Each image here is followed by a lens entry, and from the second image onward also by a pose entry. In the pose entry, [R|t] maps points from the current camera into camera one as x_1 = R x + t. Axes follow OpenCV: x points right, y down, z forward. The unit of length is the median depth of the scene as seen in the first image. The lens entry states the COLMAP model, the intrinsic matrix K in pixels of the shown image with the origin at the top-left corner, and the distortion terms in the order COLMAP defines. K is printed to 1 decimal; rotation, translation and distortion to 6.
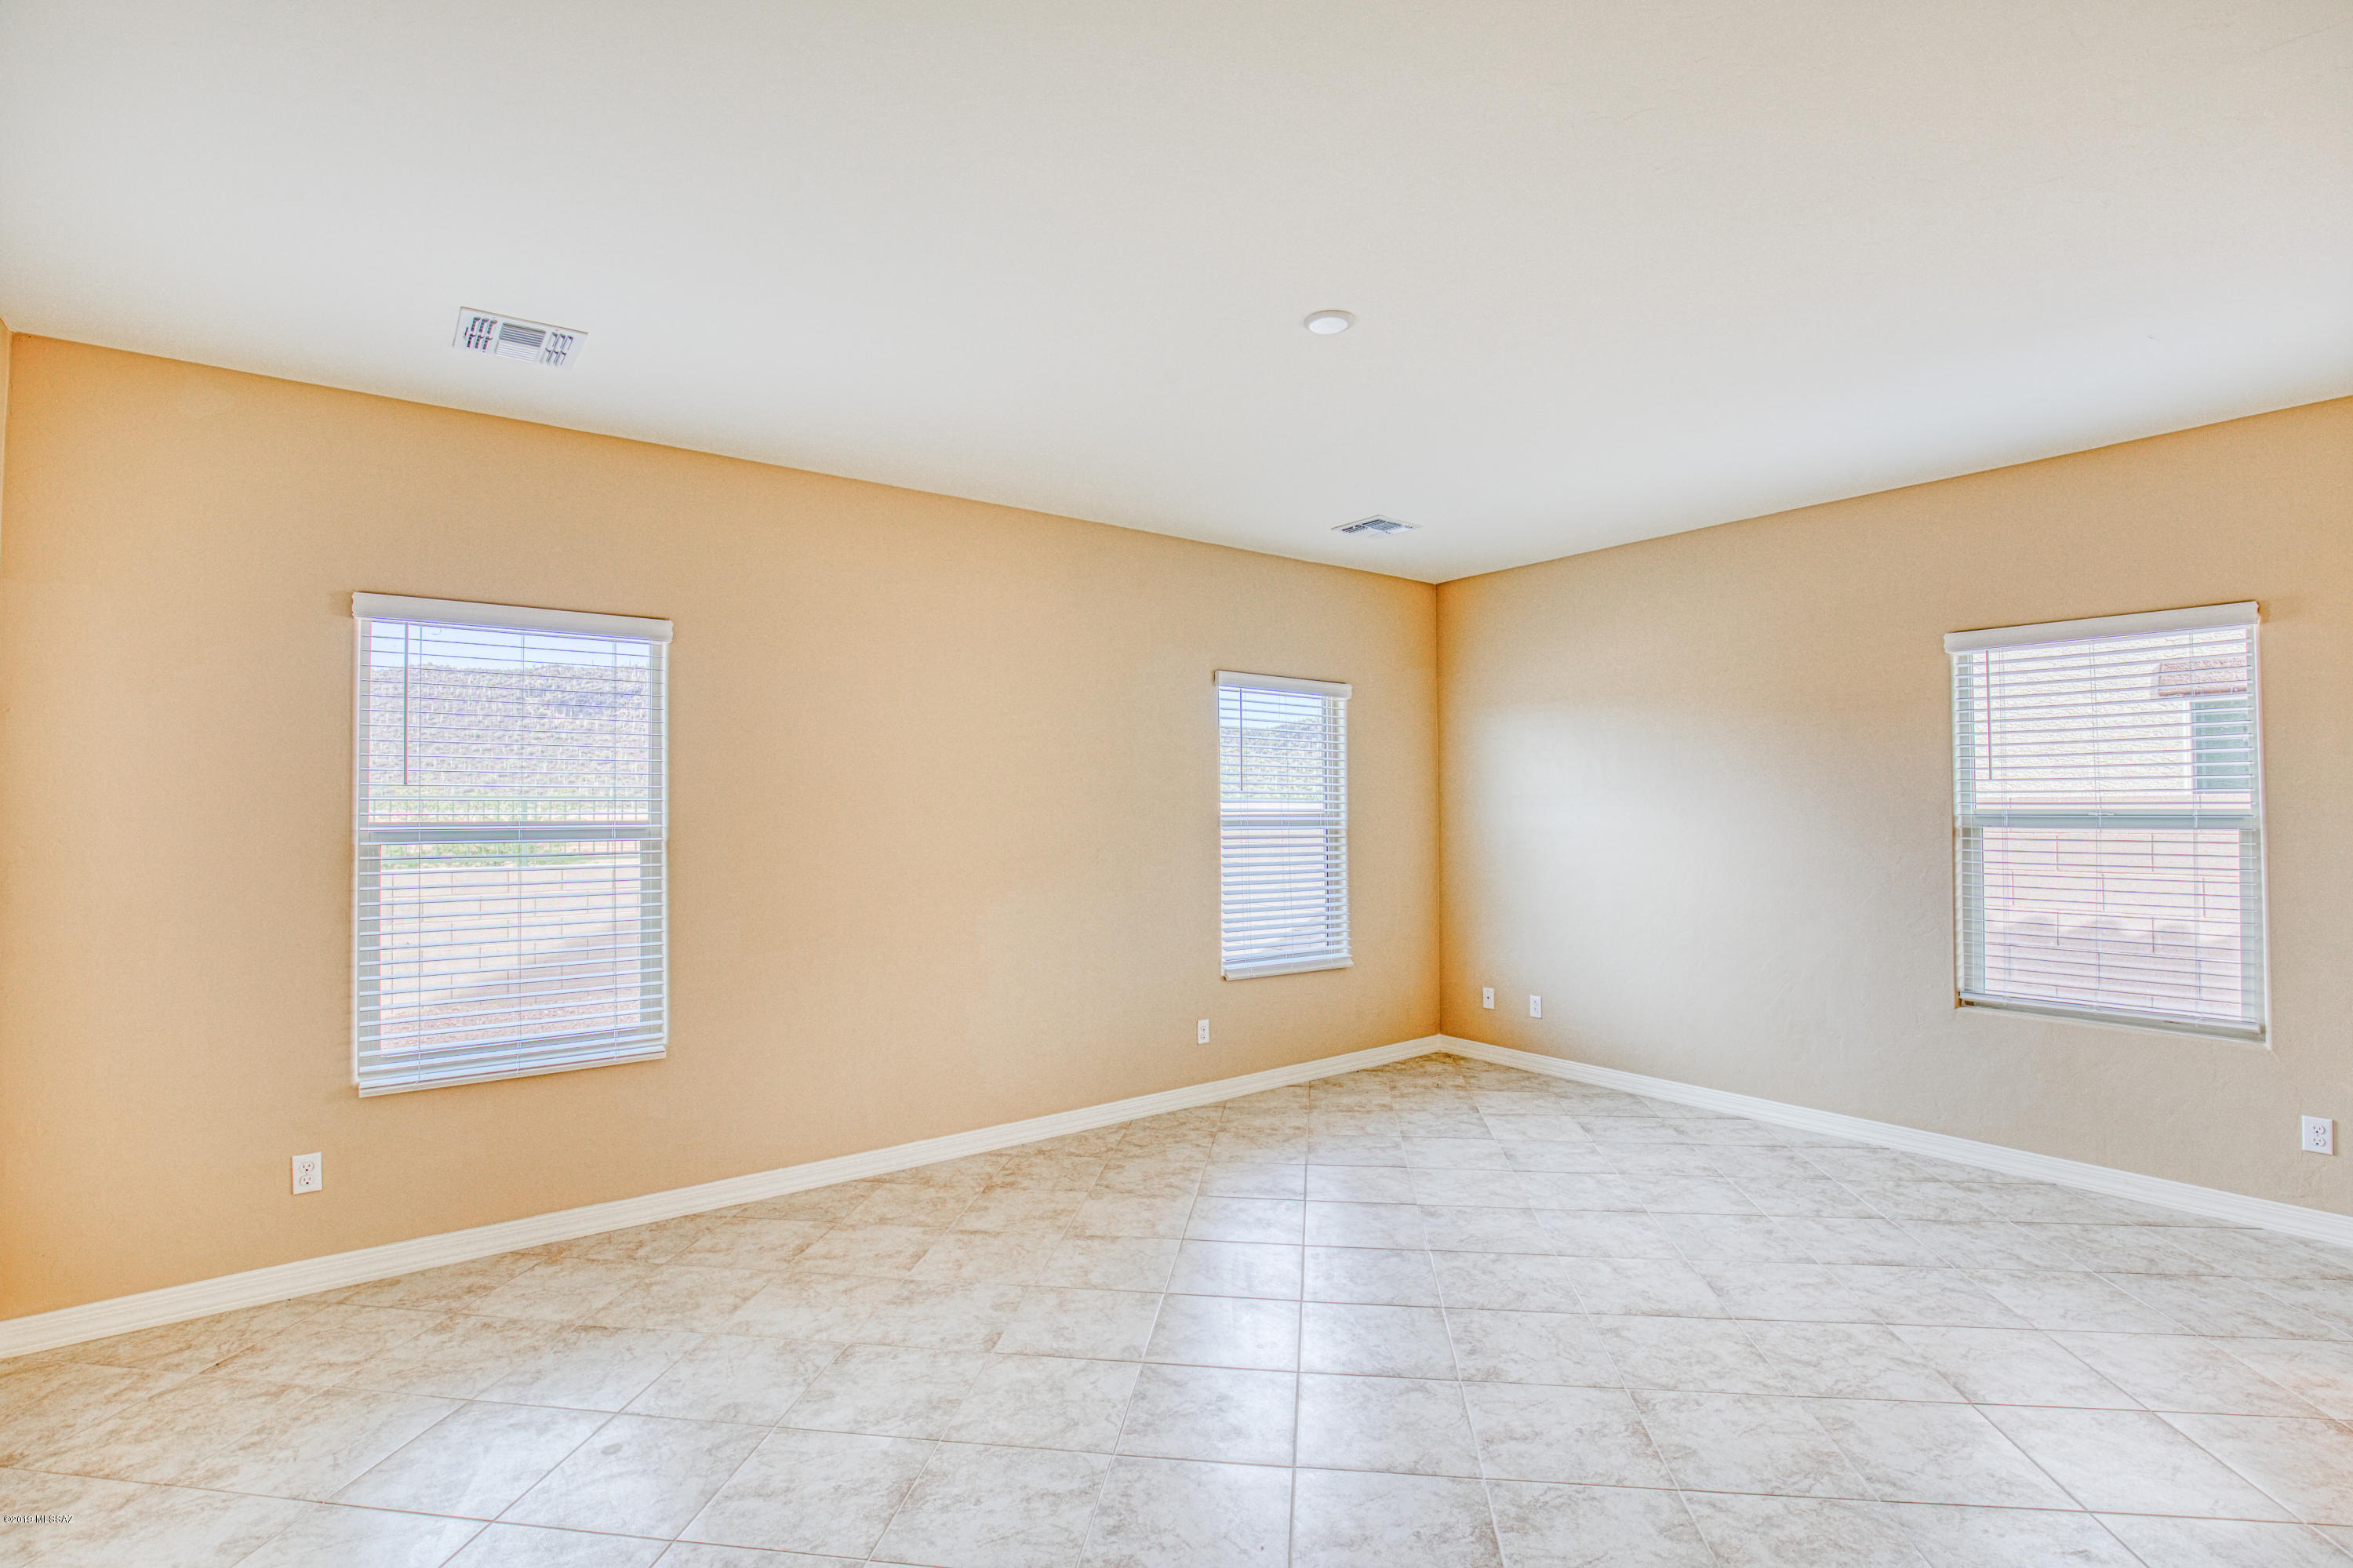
lens RADIAL K [[1074.5, 0, 1185.3], [0, 1074.5, 787.9], [0, 0, 1]] dist [-0.038799, 0.008148]
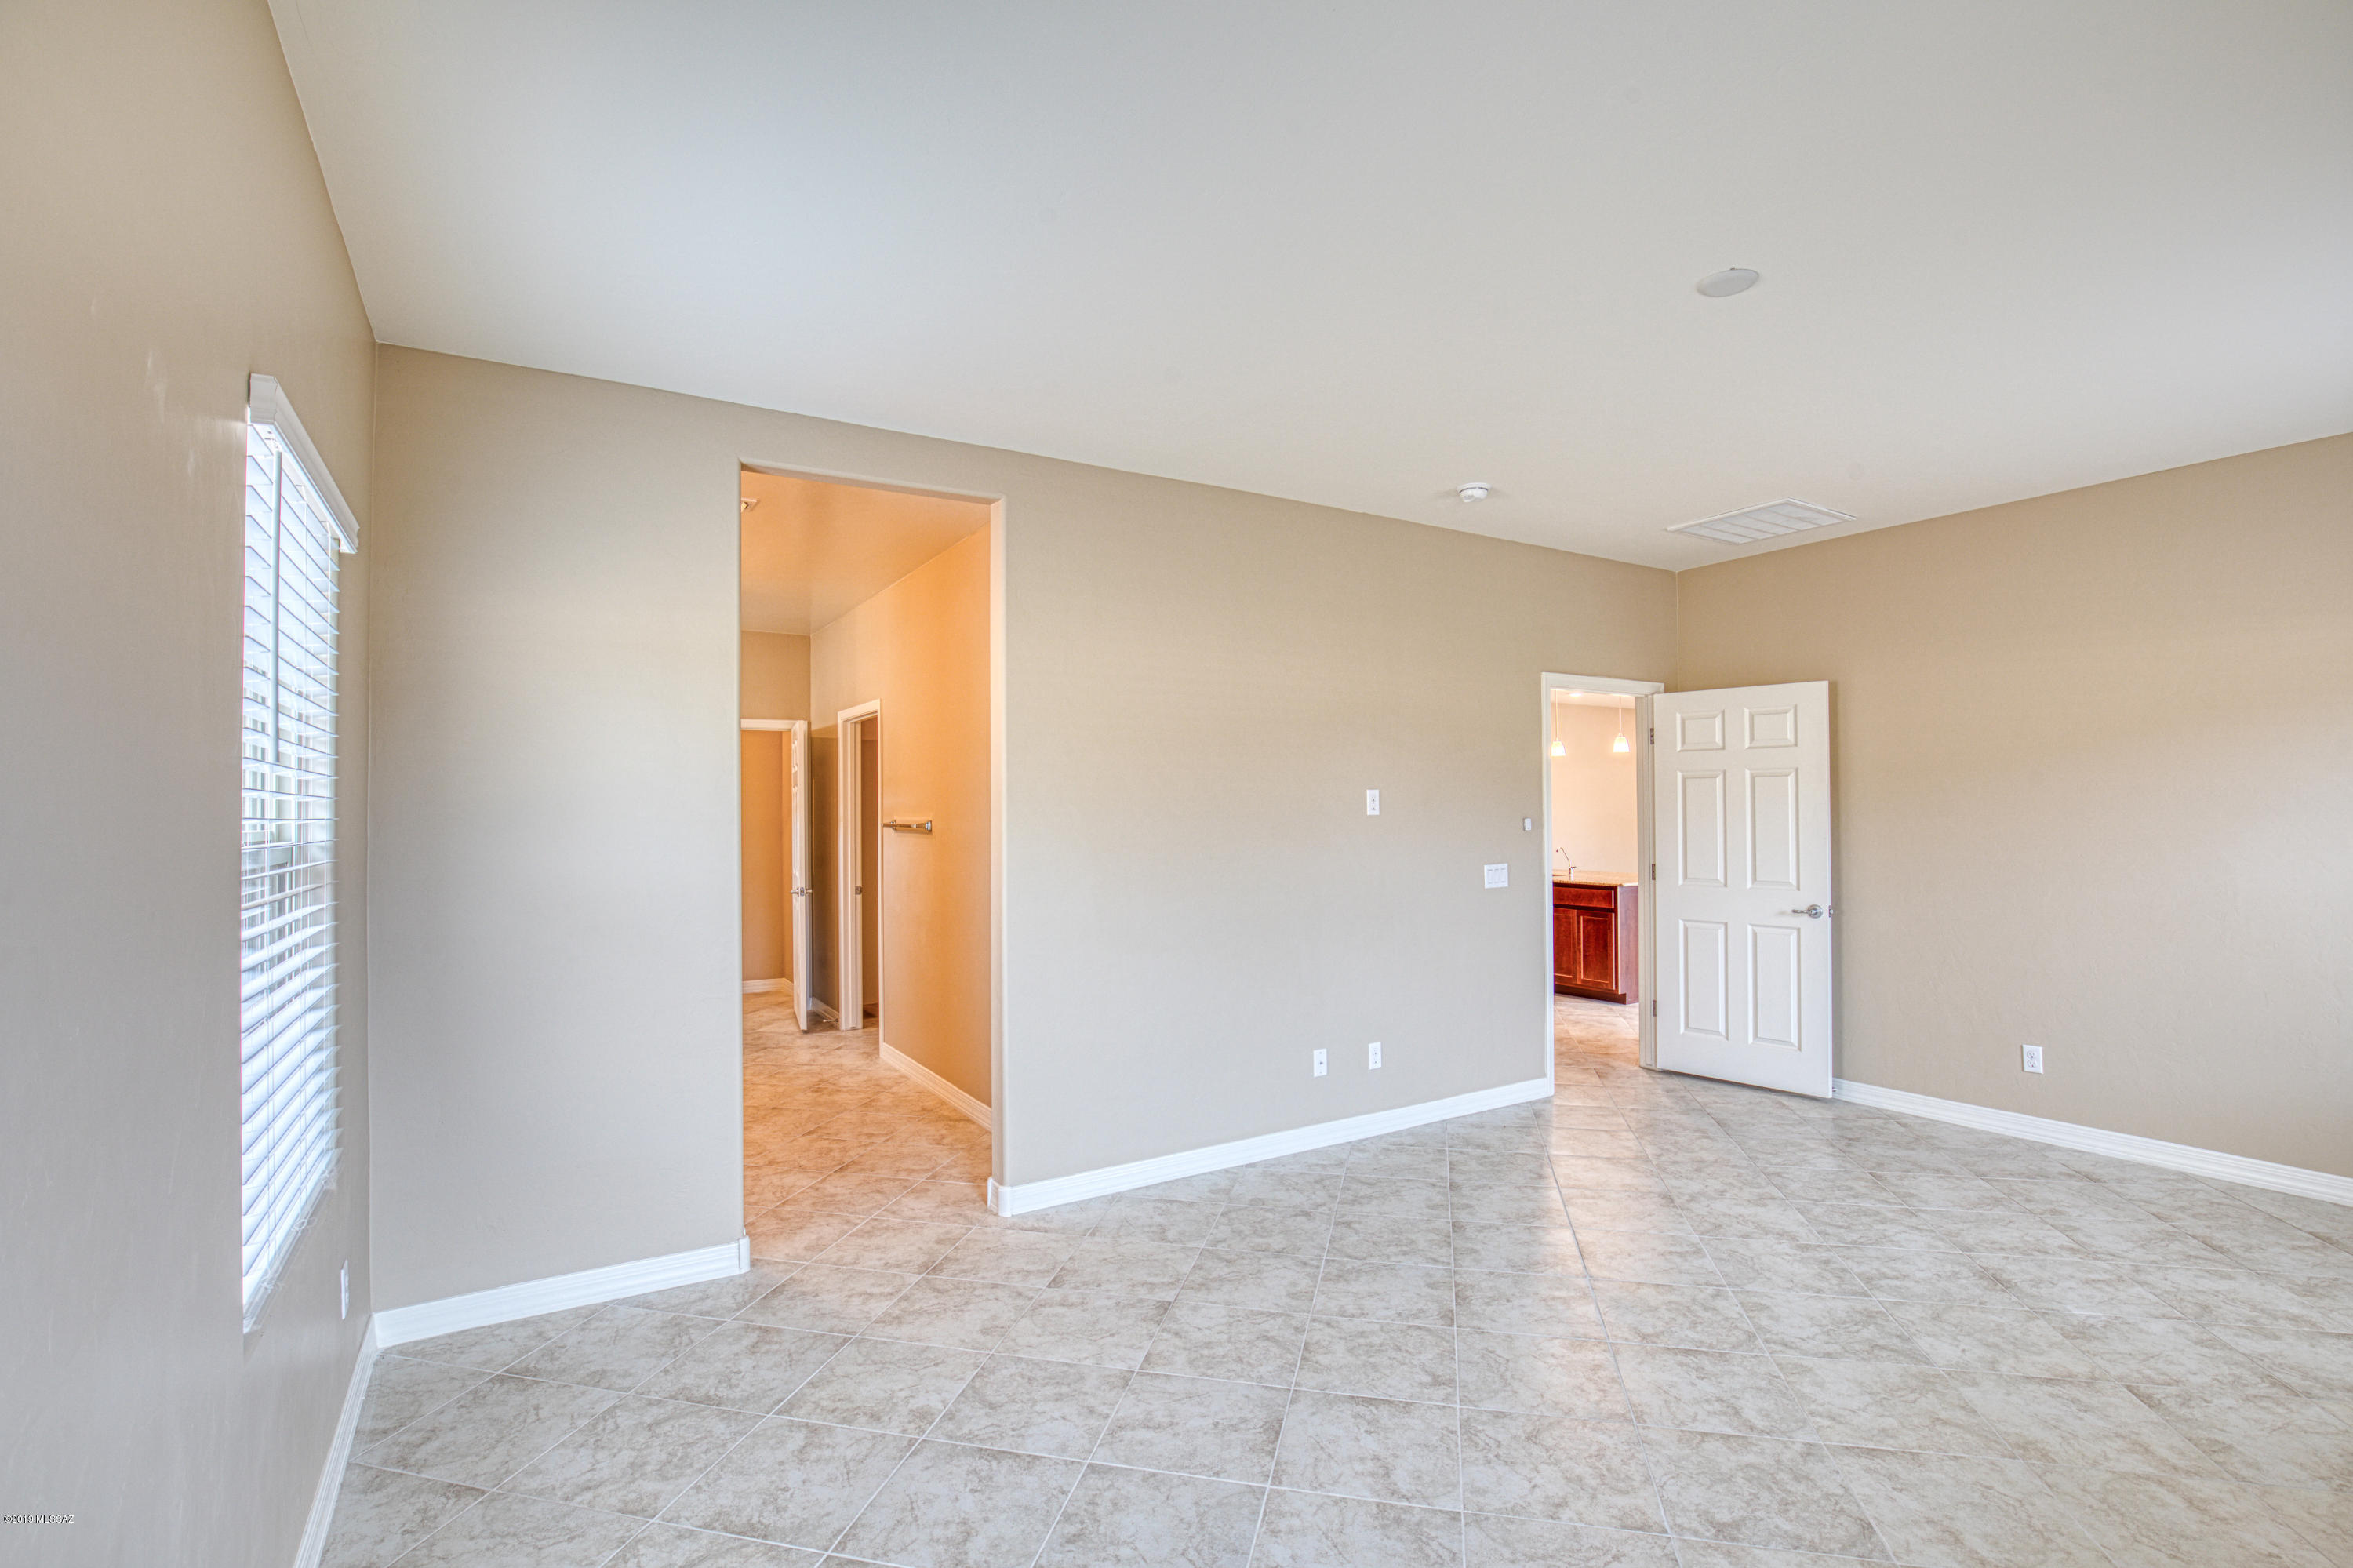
lens RADIAL K [[1074.5, 0, 1173.5], [0, 1074.5, 786.2], [0, 0, 1]] dist [-0.038799, 0.008148]
pose [[-0.993813, 0.016040, 0.109903, 0.391066], [0.011529, 0.999070, -0.041555, 0.023479], [-0.110468, -0.040031, -0.993073, 1.465270]]
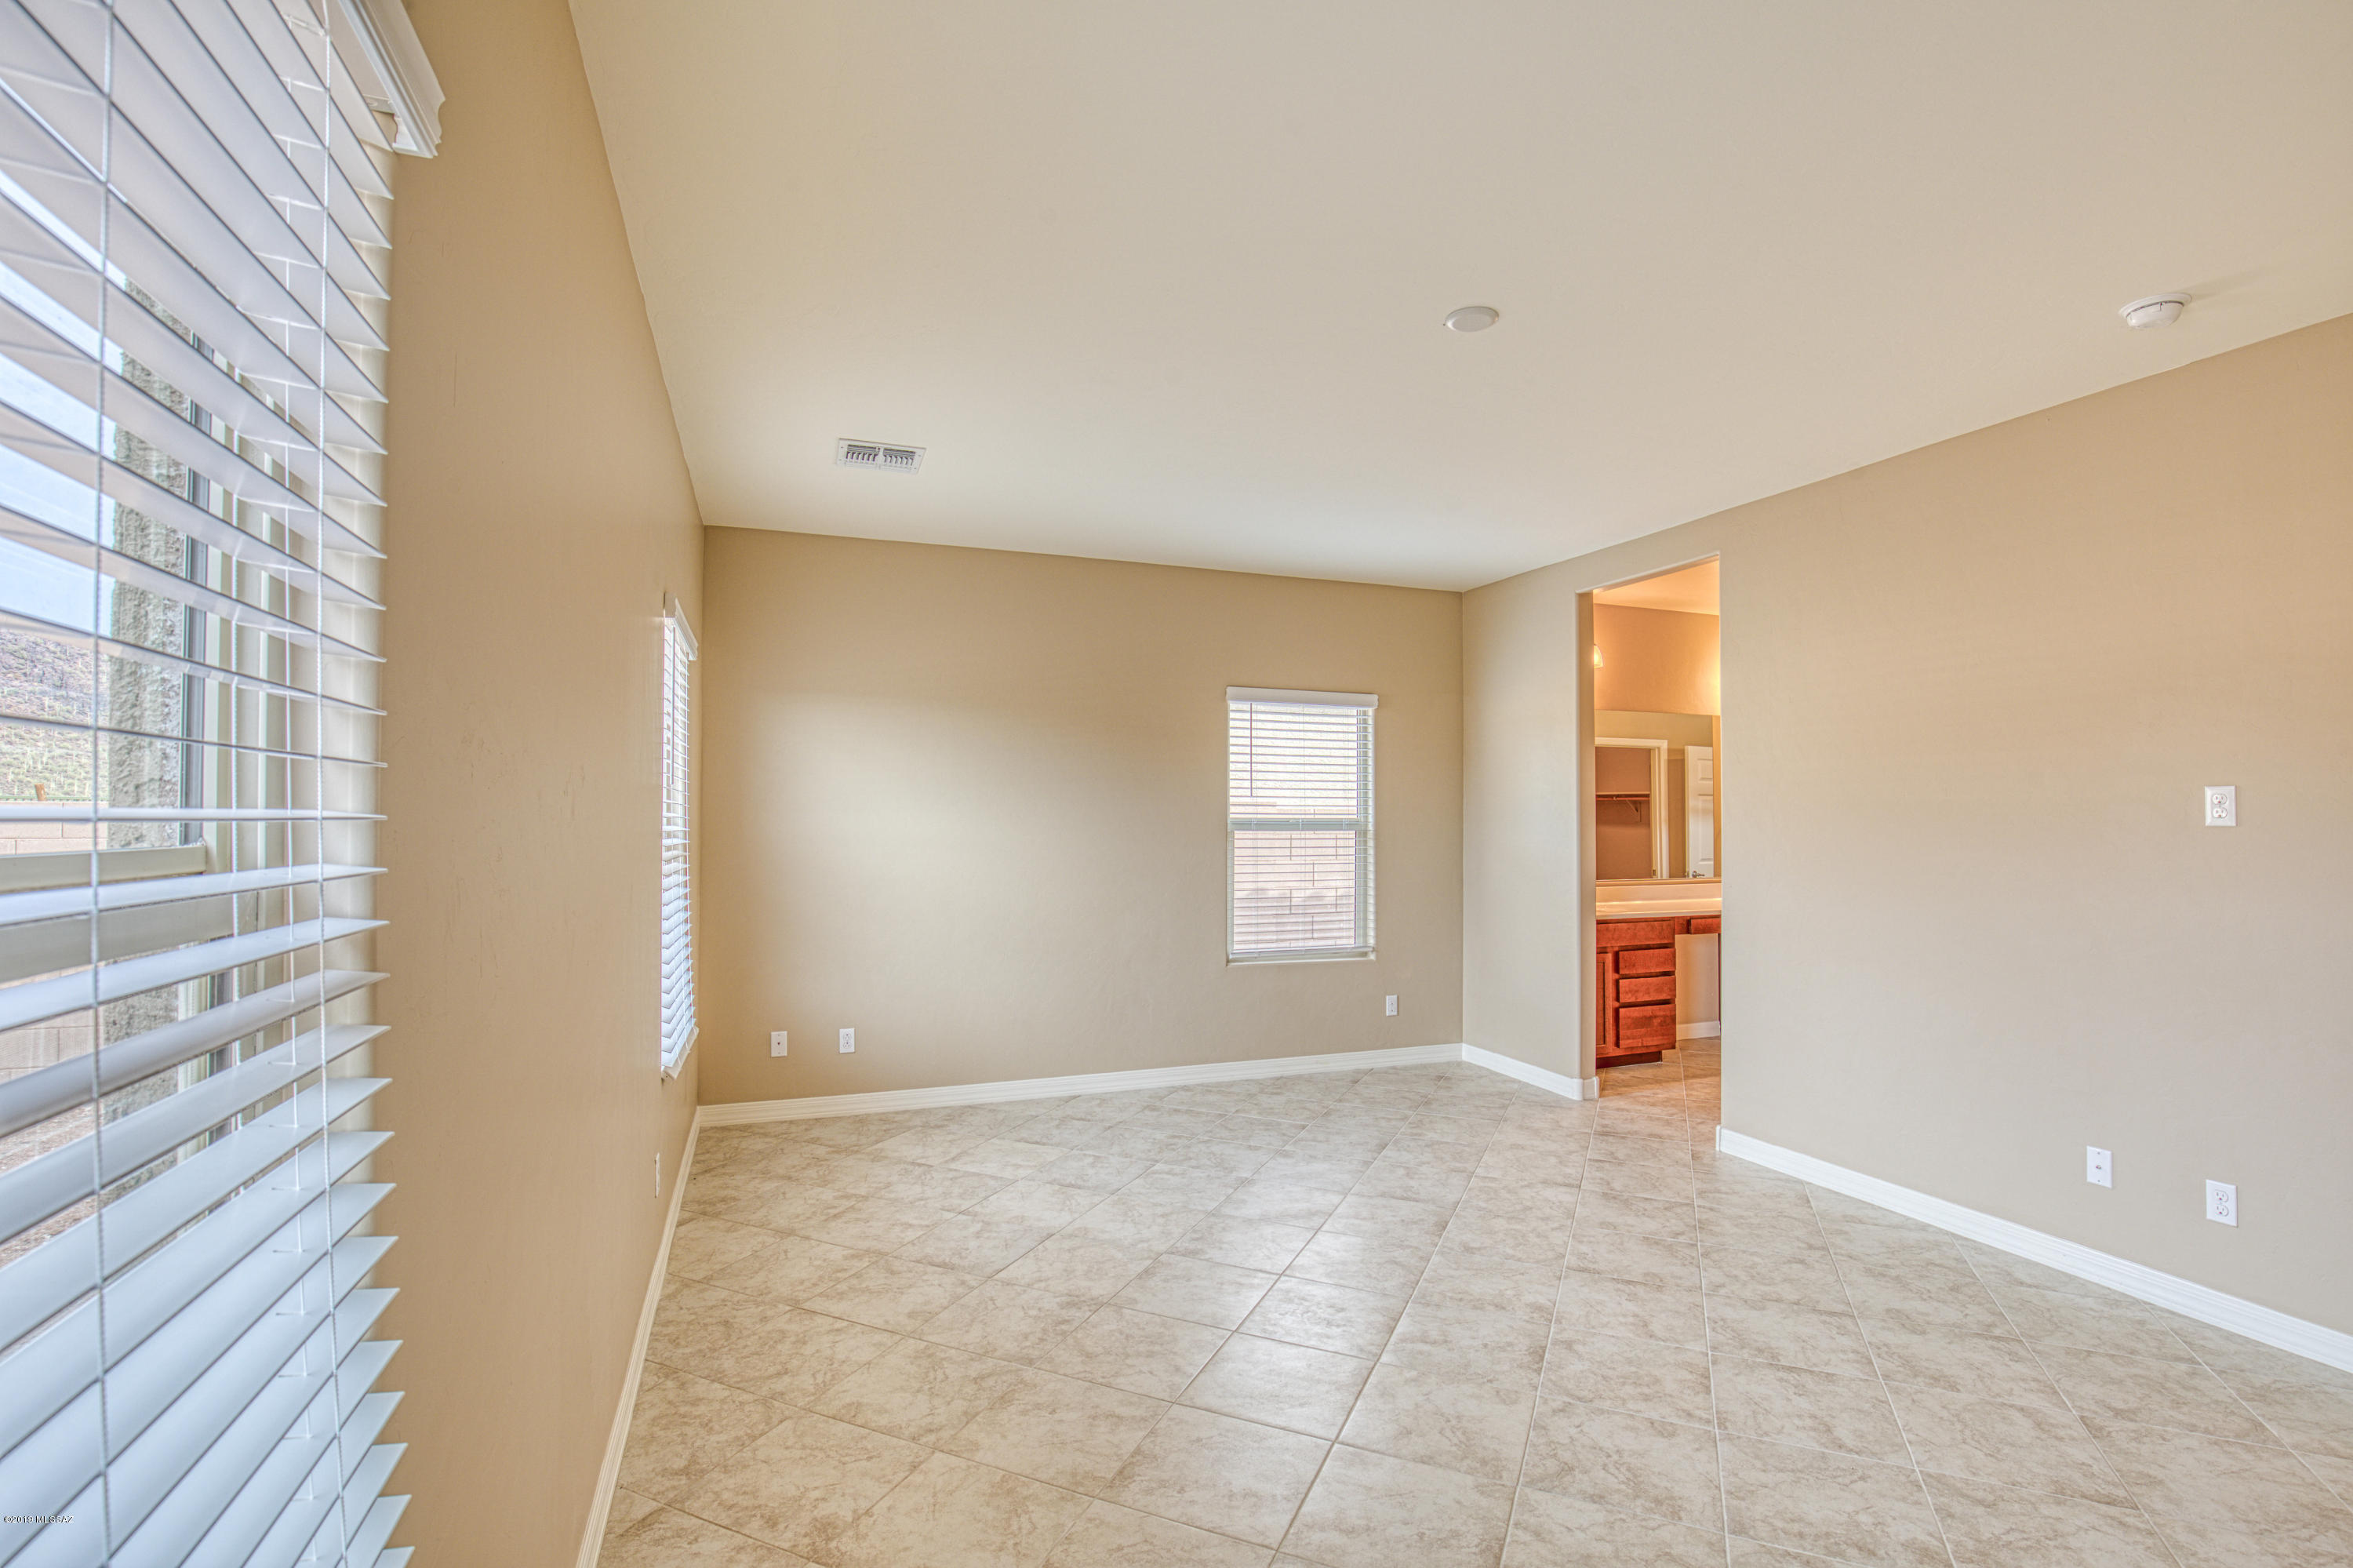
lens RADIAL K [[1074.5, 0, 1174.0], [0, 1074.5, 802.4], [0, 0, 1]] dist [-0.038799, 0.008148]
pose [[0.295172, 0.013297, 0.955352, -0.650499], [-0.022231, 0.999728, -0.007046, 0.012975], [-0.955185, -0.019159, 0.295388, 0.726731]]
